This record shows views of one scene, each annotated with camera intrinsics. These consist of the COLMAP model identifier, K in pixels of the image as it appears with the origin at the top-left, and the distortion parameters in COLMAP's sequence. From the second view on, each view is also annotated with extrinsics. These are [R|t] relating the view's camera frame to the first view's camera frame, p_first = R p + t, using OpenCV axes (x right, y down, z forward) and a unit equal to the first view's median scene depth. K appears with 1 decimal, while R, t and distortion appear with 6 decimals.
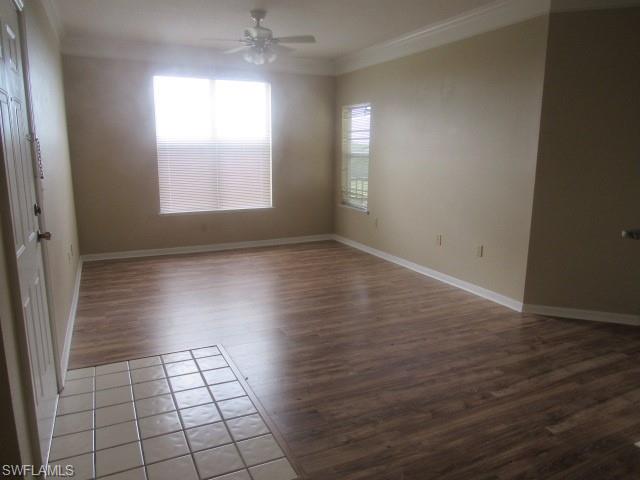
lens RADIAL K [[461.4, 0, 320.0], [0, 461.4, 240.0], [0, 0, 1]] dist [-0.021689, 0.007622]
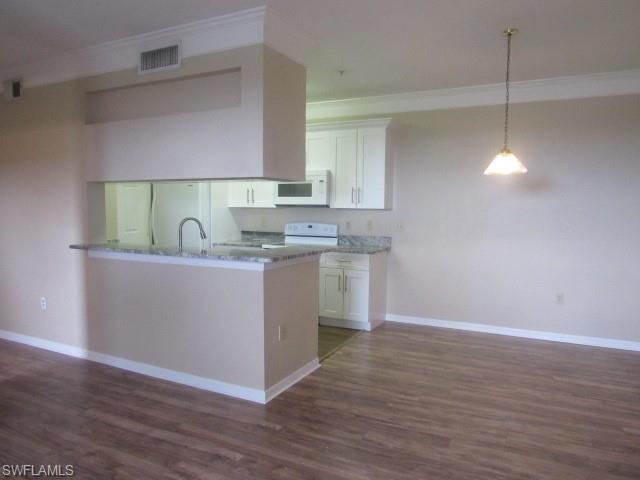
lens RADIAL K [[461.4, 0, 320.0], [0, 461.4, 240.0], [0, 0, 1]] dist [-0.021689, 0.007622]
pose [[-0.608574, -0.076166, 0.789833, -0.249376], [0.138832, 0.969808, 0.200493, -0.152786], [-0.781258, 0.231669, -0.579626, 0.758197]]
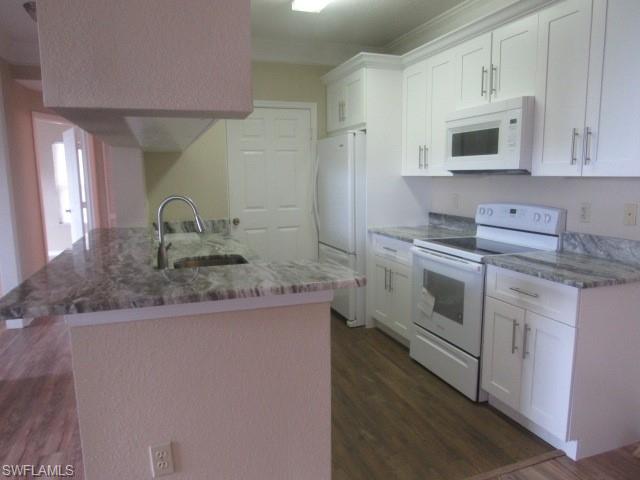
lens RADIAL K [[461.4, 0, 320.0], [0, 461.4, 240.0], [0, 0, 1]] dist [-0.021689, 0.007622]
pose [[0.104285, -0.154129, 0.982532, 0.071643], [0.204543, 0.970123, 0.130473, -0.042920], [-0.973287, 0.187363, 0.132695, 0.230517]]
